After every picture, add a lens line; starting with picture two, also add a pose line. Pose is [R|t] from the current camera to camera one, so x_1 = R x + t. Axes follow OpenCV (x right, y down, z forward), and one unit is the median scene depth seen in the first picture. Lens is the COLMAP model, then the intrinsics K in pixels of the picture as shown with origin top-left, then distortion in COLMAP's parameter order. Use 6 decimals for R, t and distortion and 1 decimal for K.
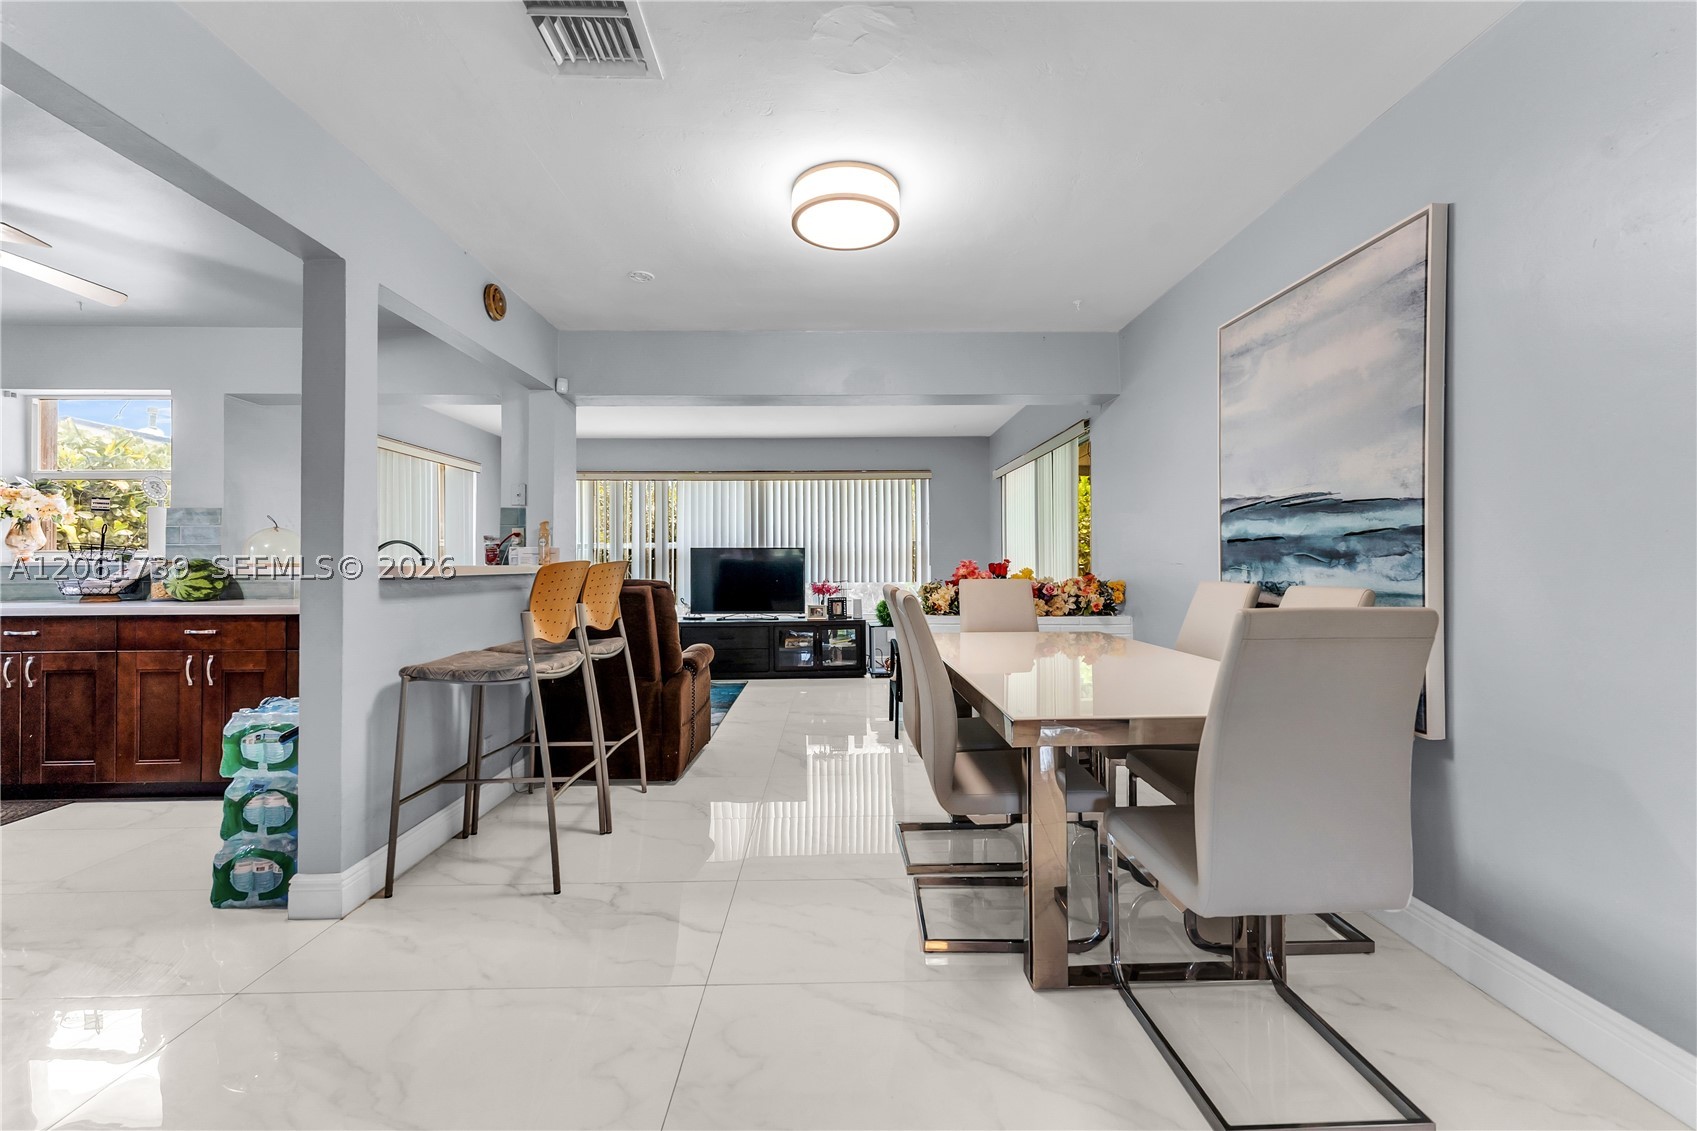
lens RADIAL K [[693.2, 0, 853.3], [0, 693.2, 557.9], [0, 0, 1]] dist [0.000624, 0.000446]
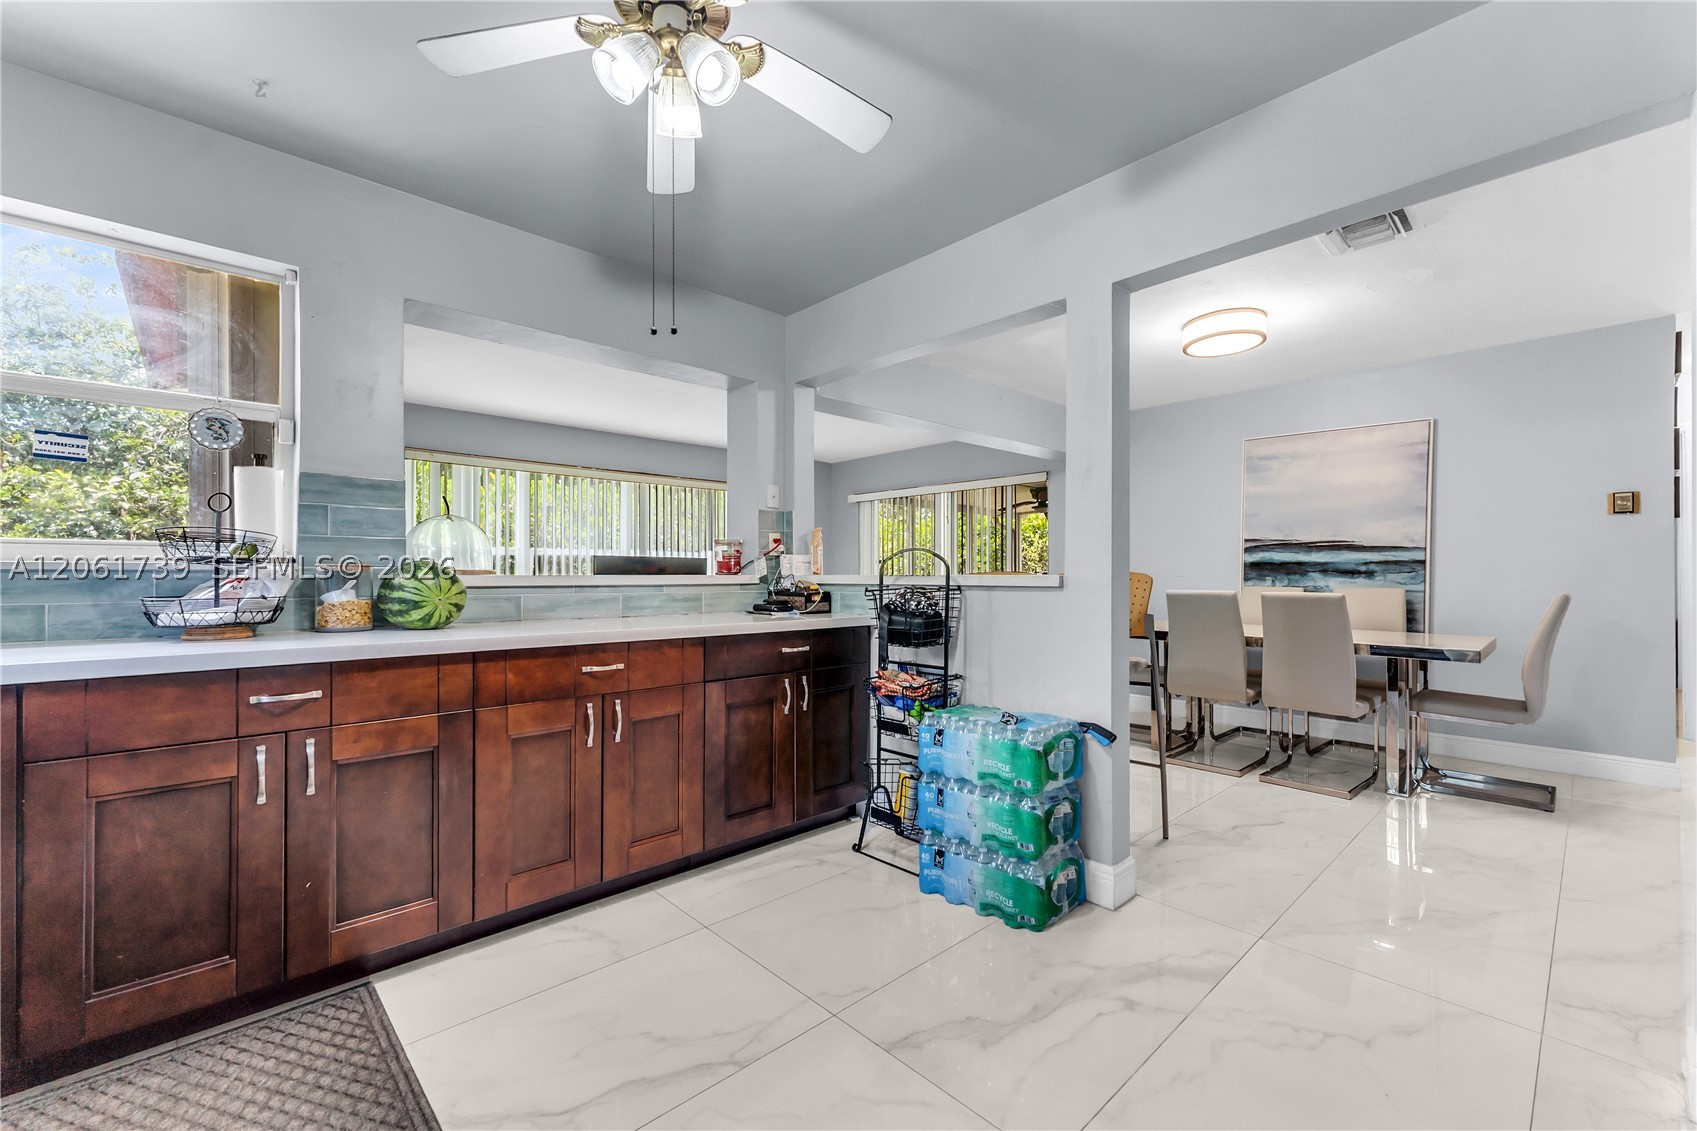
lens RADIAL K [[686.3, 0, 839.5], [0, 686.3, 575.8], [0, 0, 1]] dist [0.005337, 0.000277]
pose [[0.757691, 0.005166, 0.652594, -1.198468], [-0.009562, 0.999949, 0.003187, 0.009488], [-0.652544, -0.008655, 0.757701, 0.319767]]
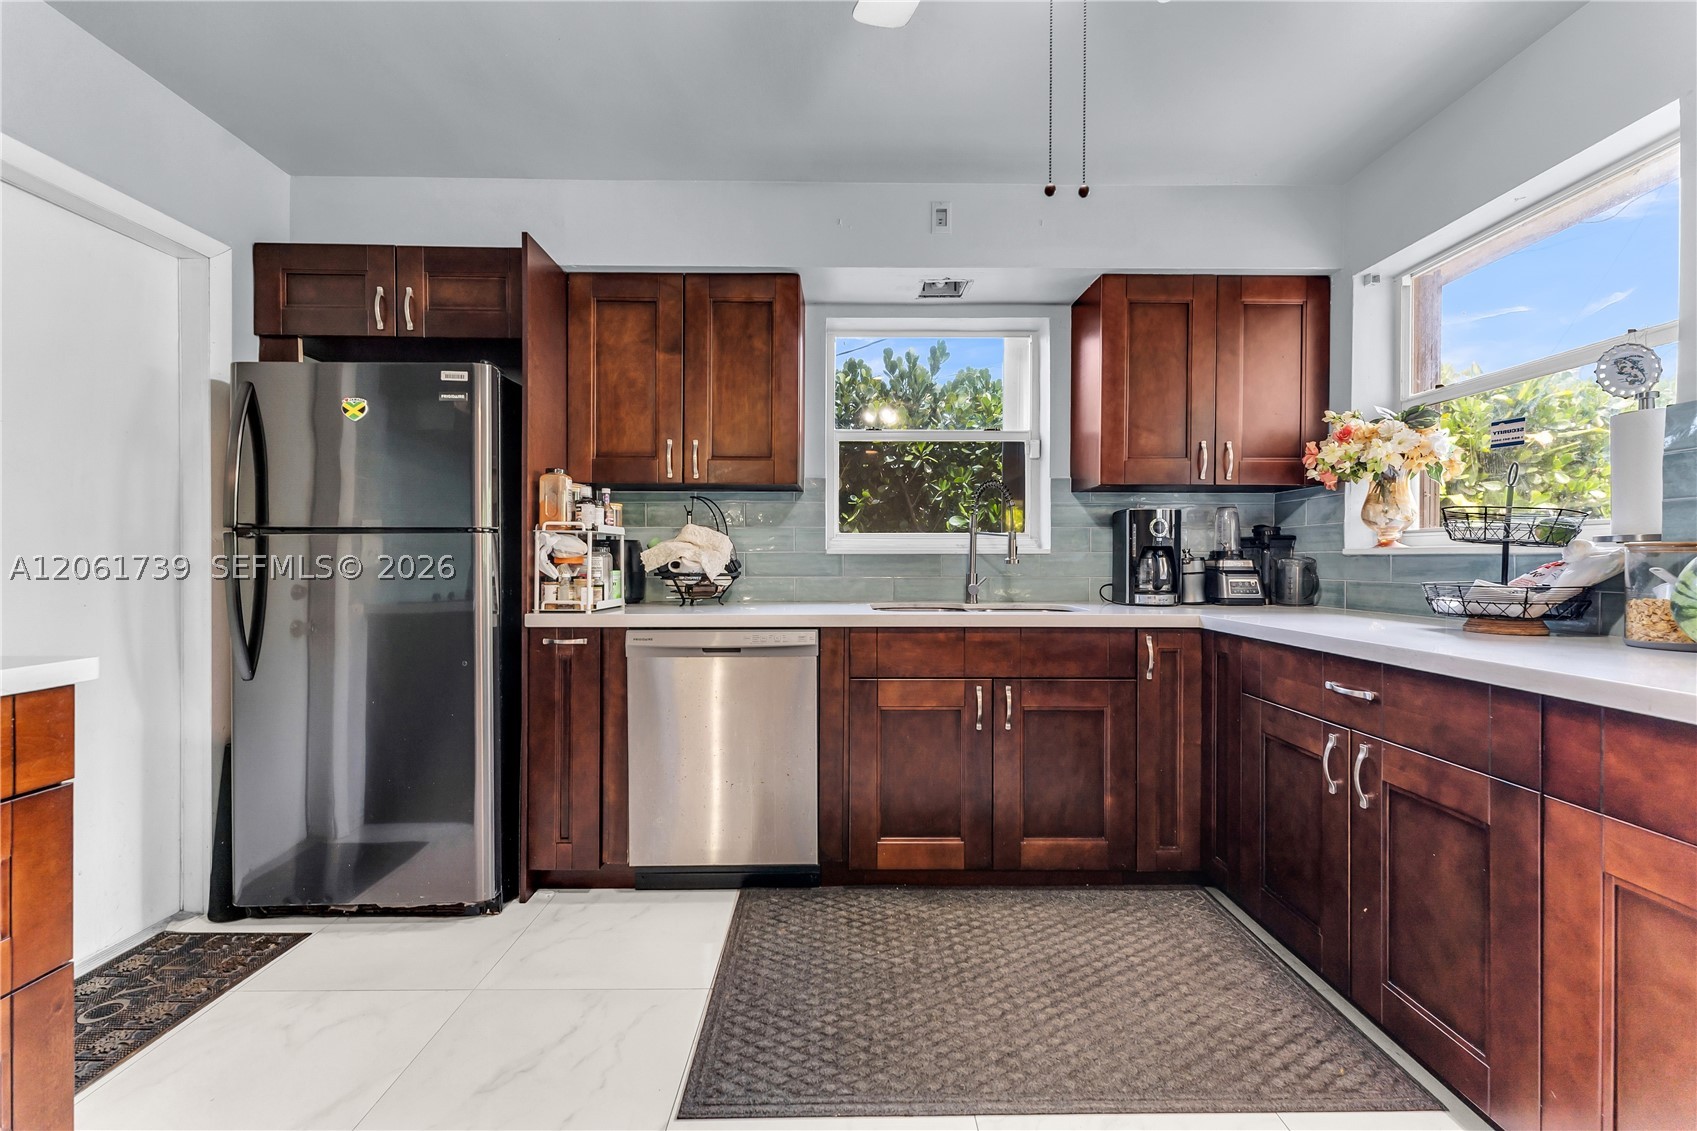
lens RADIAL K [[686.3, 0, 843.8], [0, 686.3, 558.5], [0, 0, 1]] dist [0.005337, 0.000277]
pose [[-0.027873, 0.007702, -0.999582, -0.689687], [0.005330, 0.999957, 0.007557, 0.009075], [0.999597, -0.005117, -0.027913, 0.644289]]
